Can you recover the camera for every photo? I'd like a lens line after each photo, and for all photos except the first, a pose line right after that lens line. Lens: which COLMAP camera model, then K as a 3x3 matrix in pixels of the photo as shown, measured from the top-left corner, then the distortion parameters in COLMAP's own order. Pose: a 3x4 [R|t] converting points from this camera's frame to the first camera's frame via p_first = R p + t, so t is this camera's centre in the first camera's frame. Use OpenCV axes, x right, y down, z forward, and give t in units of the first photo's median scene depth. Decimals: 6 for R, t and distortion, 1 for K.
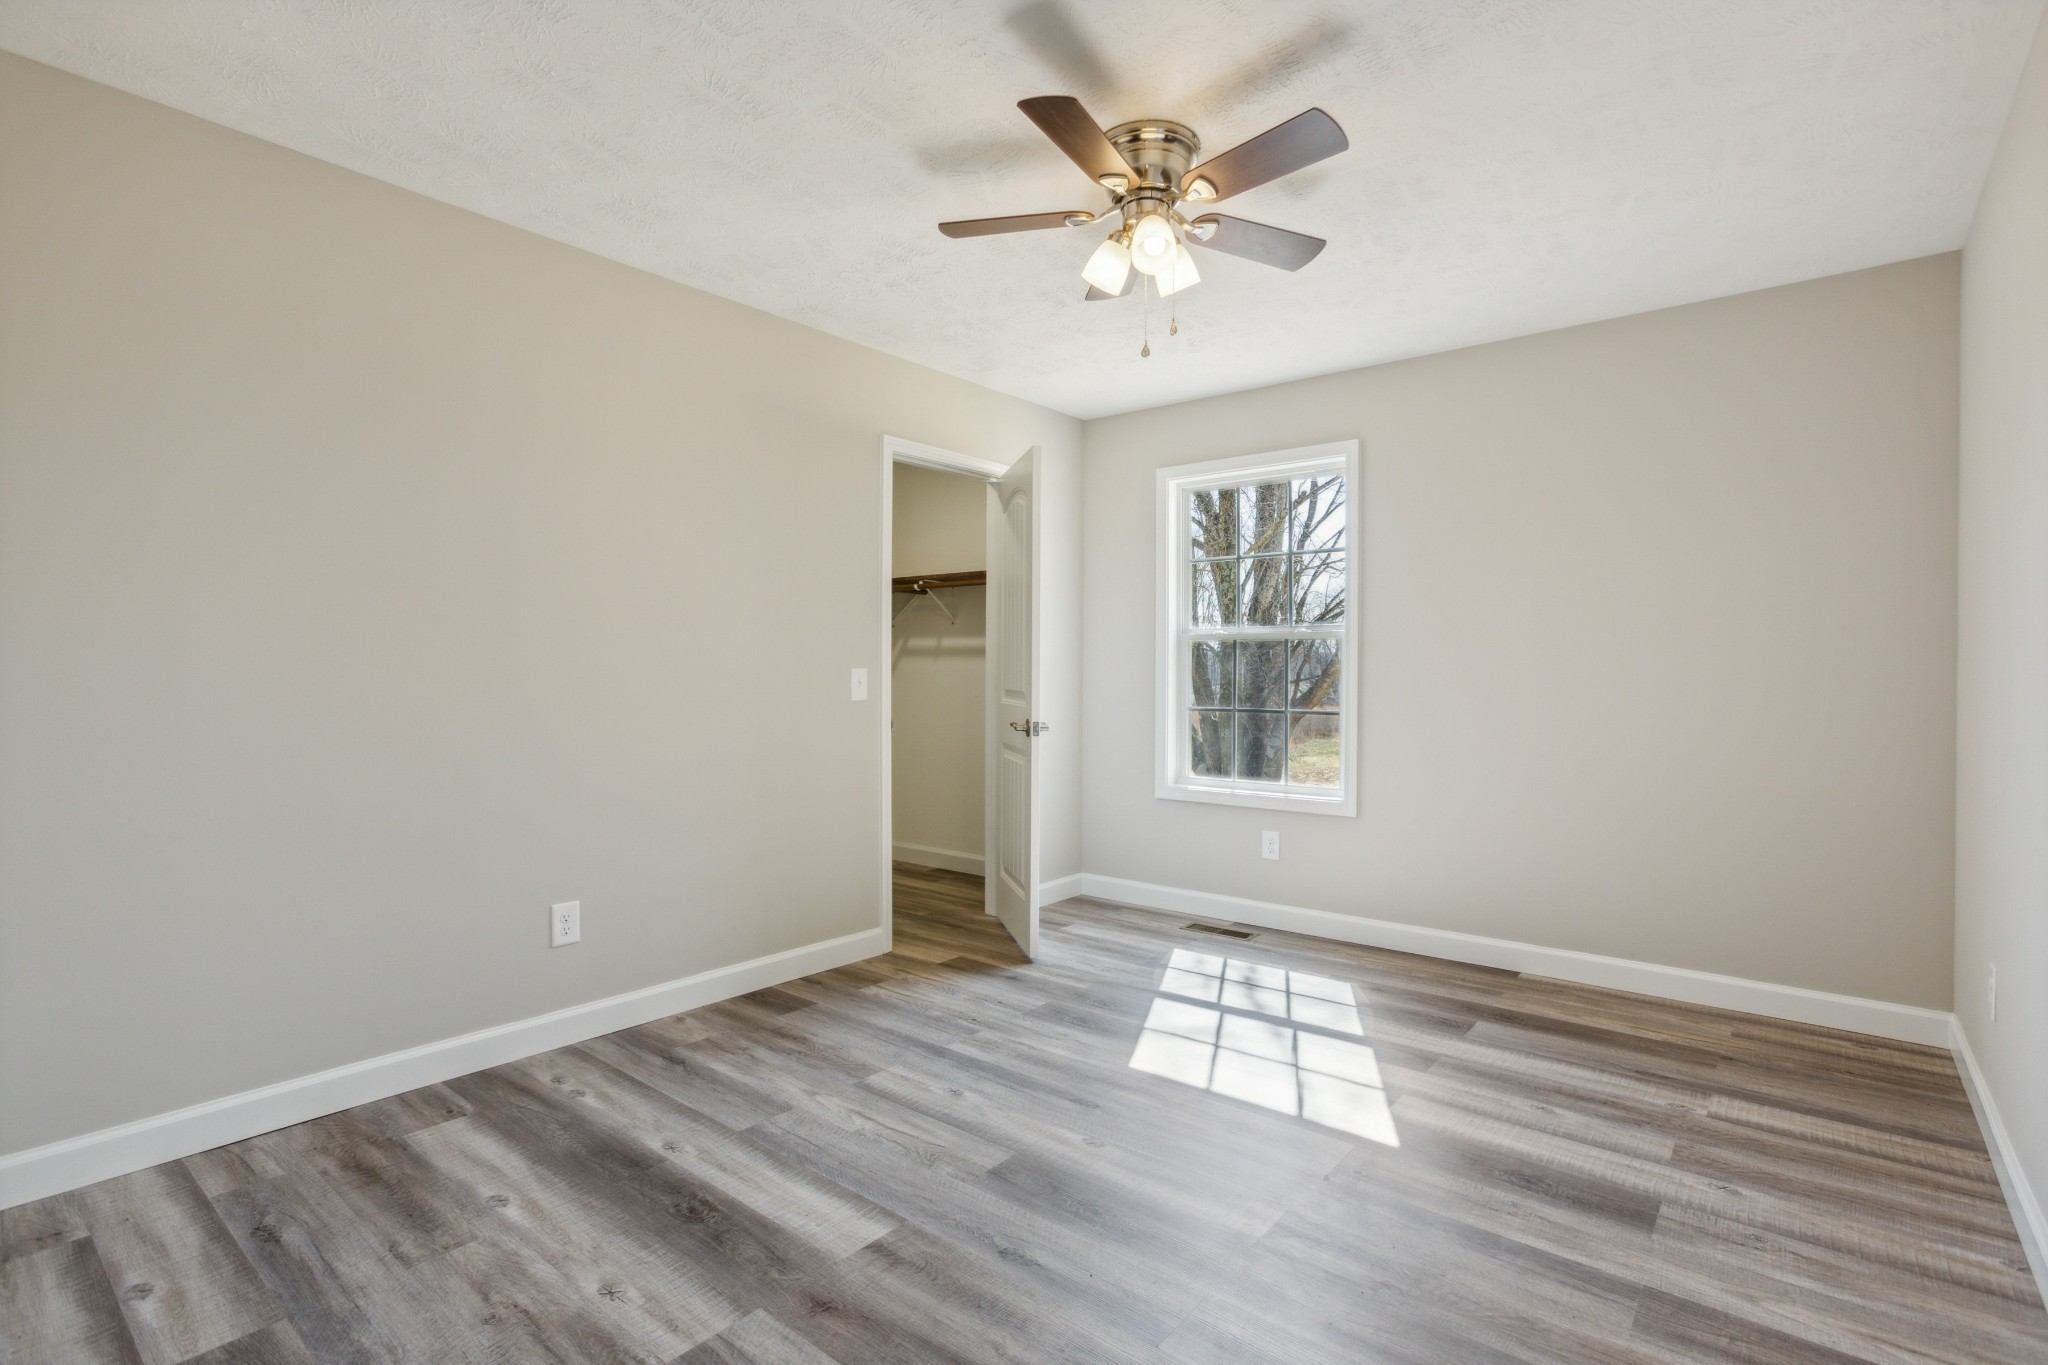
lens RADIAL K [[956.9, 0, 1027.3], [0, 956.9, 679.5], [0, 0, 1]] dist [0.001936, -0.000070]
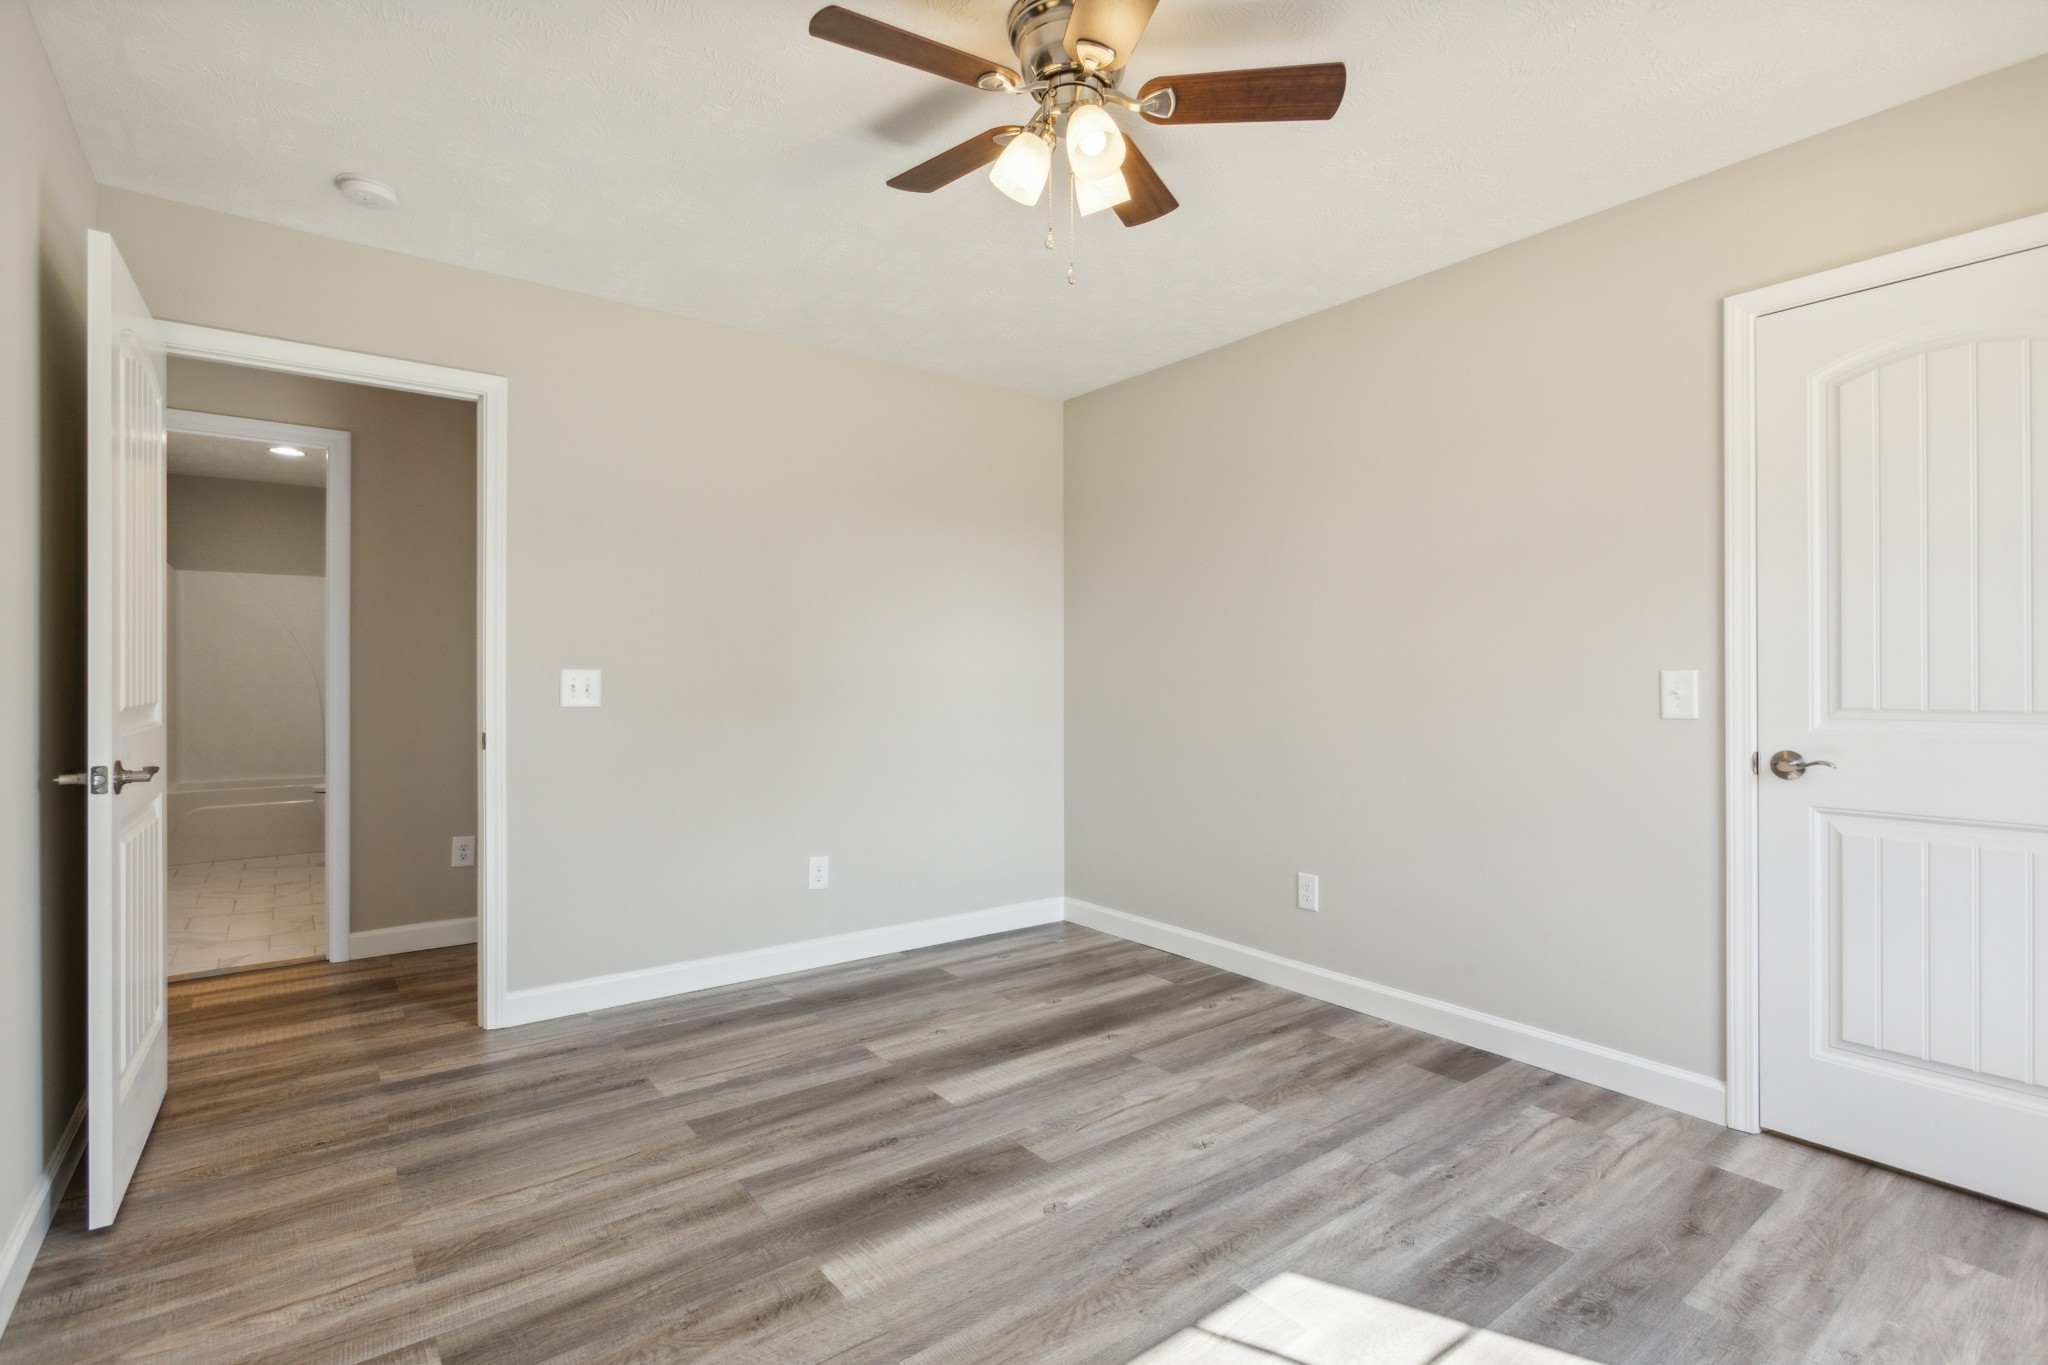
lens RADIAL K [[956.9, 0, 1027.1], [0, 956.9, 686.2], [0, 0, 1]] dist [0.001936, -0.000070]
pose [[-0.227384, -0.003429, -0.973799, 0.799880], [-0.003797, 0.999989, -0.002635, 0.009340], [0.973798, 0.003099, -0.227395, 1.011734]]
